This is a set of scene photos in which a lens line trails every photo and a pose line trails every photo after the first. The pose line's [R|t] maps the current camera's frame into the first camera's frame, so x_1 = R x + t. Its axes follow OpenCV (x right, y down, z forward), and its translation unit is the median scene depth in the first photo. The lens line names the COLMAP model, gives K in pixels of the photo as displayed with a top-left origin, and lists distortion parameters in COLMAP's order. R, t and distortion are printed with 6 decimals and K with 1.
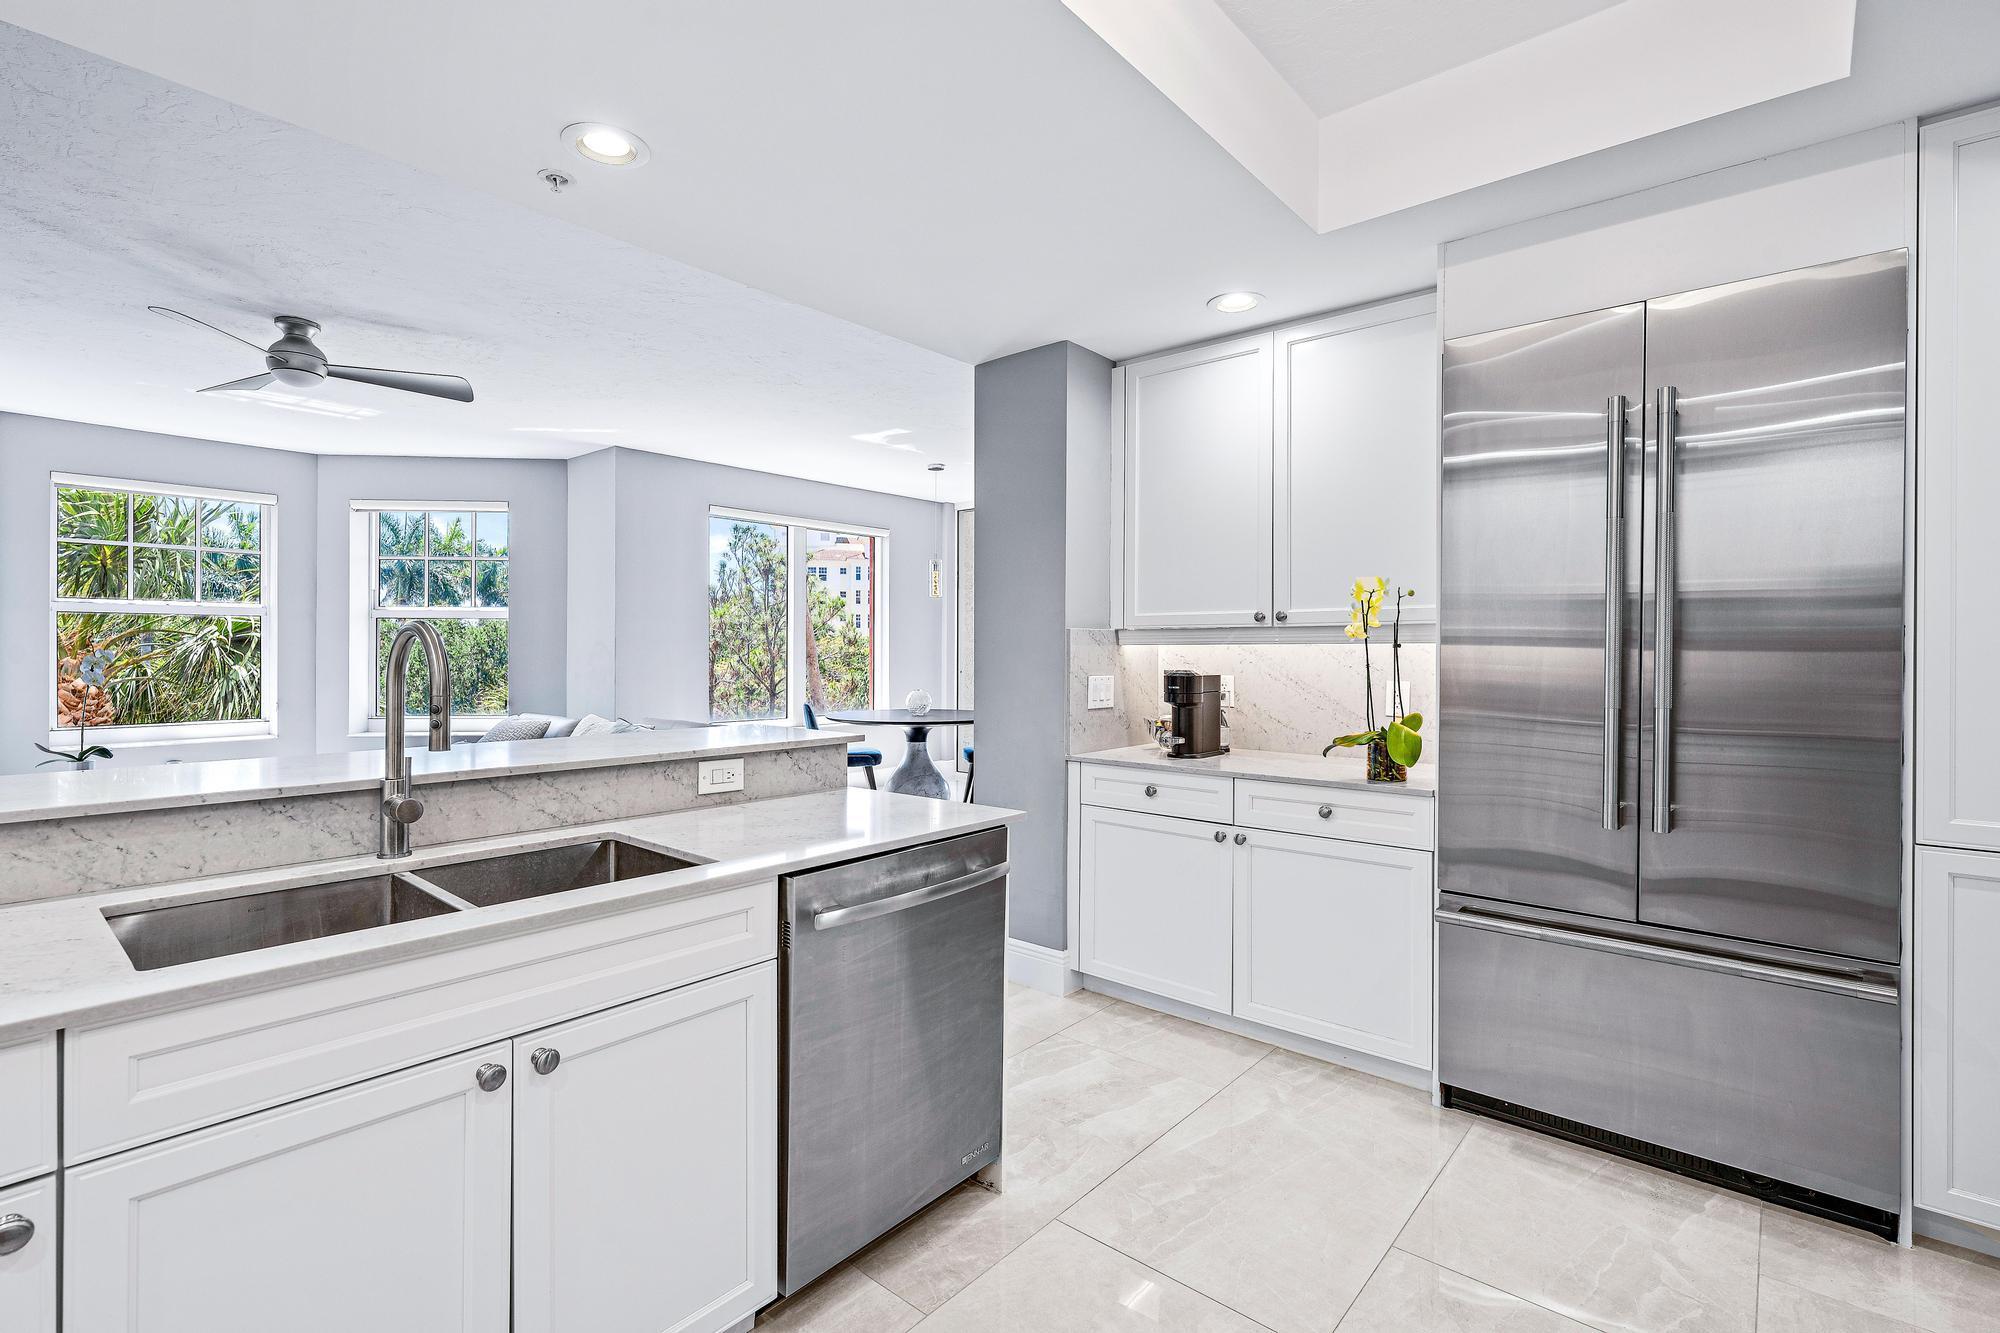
lens RADIAL K [[894.0, 0, 1070.3], [0, 894.0, 654.4], [0, 0, 1]] dist [0.004578, 0.000315]
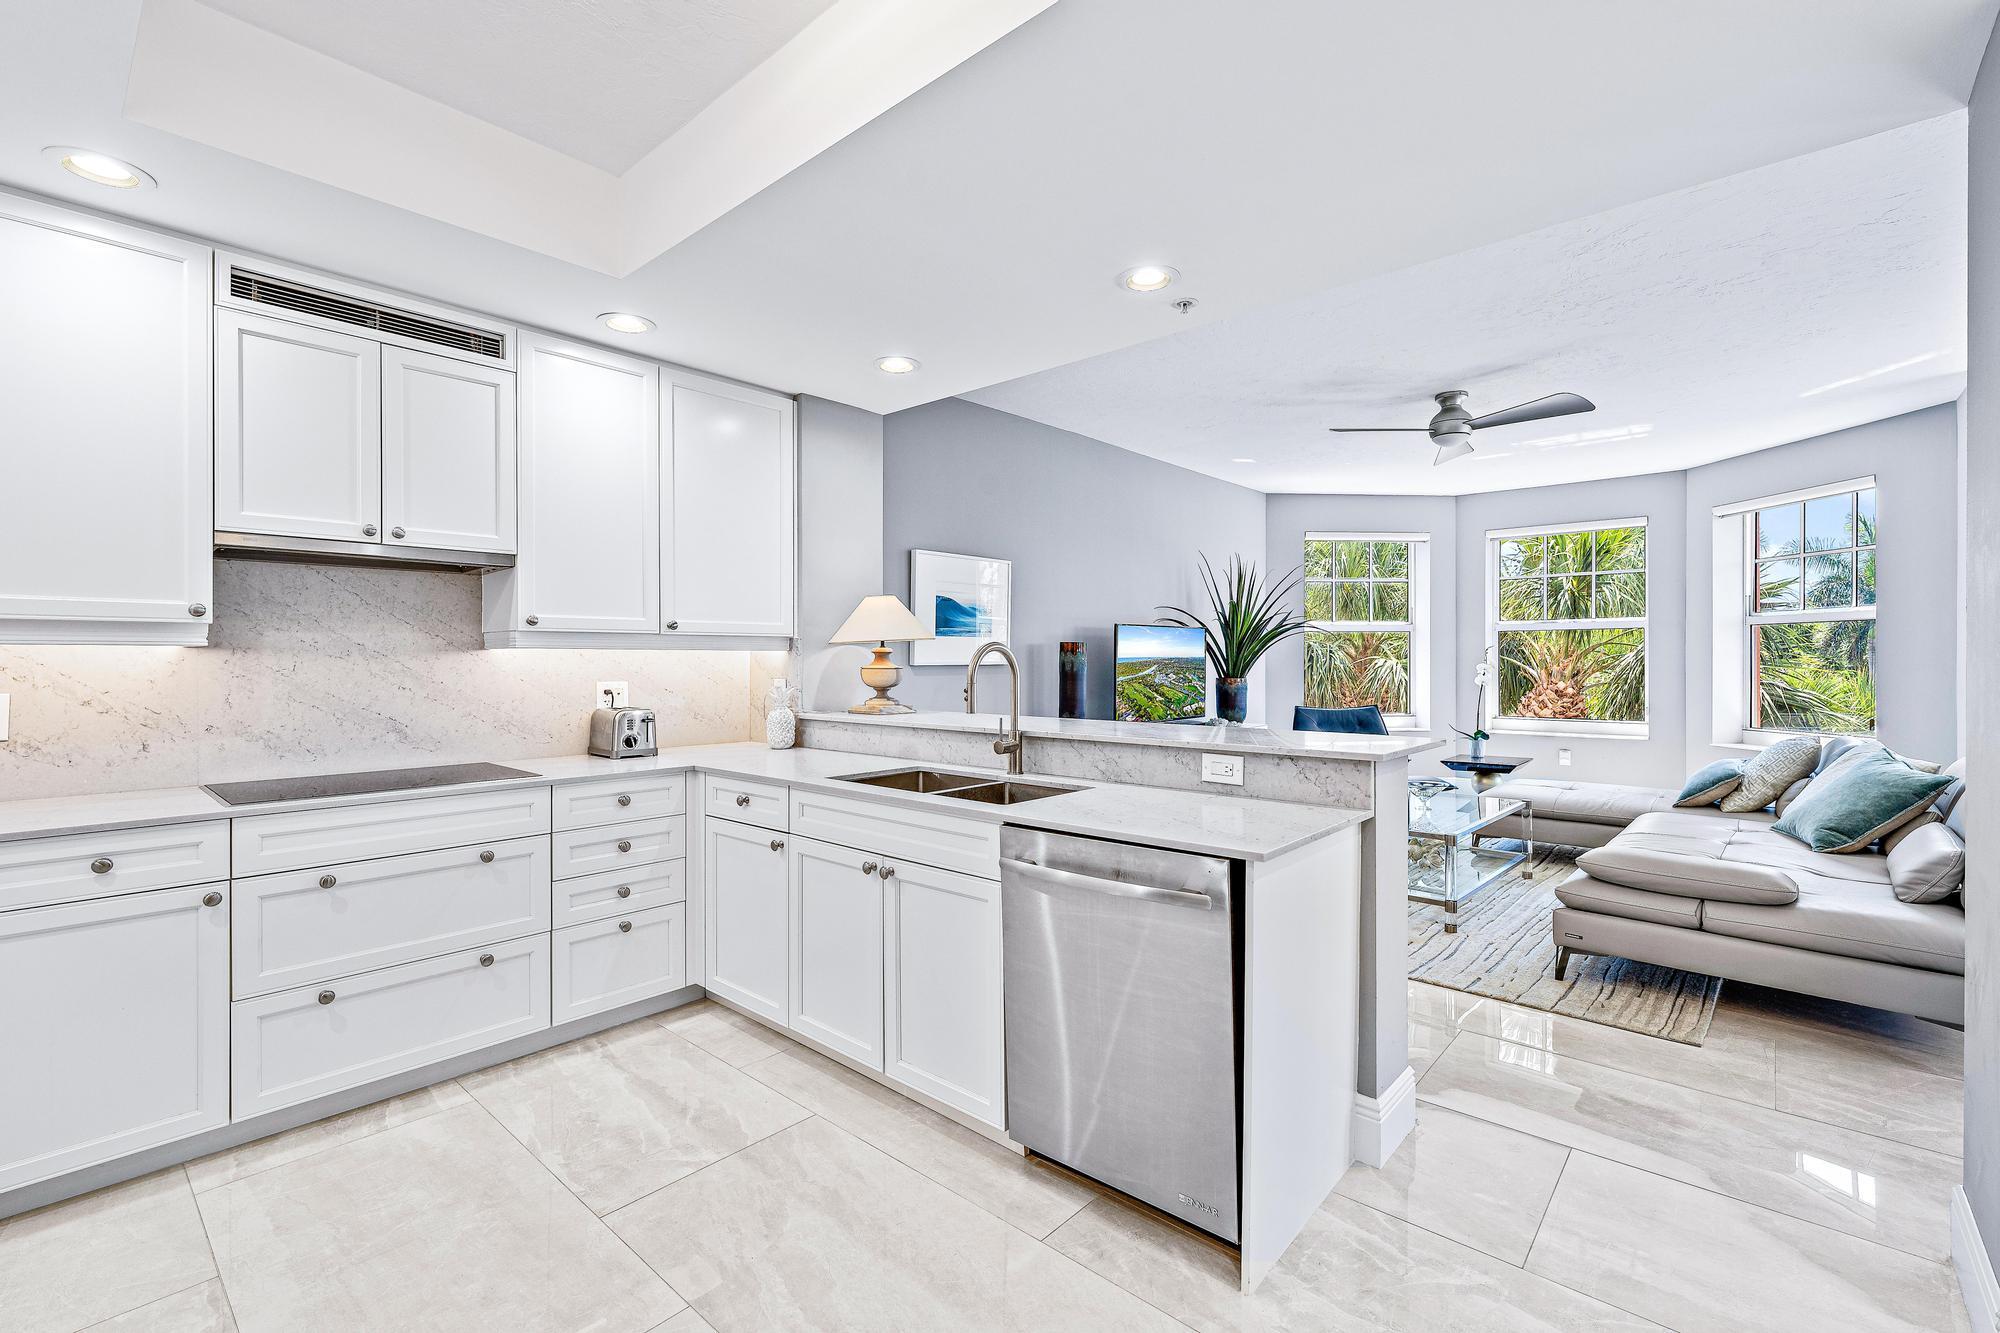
lens RADIAL K [[894.0, 0, 961.5], [0, 894.0, 652.4], [0, 0, 1]] dist [0.004578, 0.000315]
pose [[-0.077712, -0.010361, -0.996922, 0.448985], [-0.002485, 0.999945, -0.010199, 0.000834], [0.996973, 0.001685, -0.077733, 0.447171]]
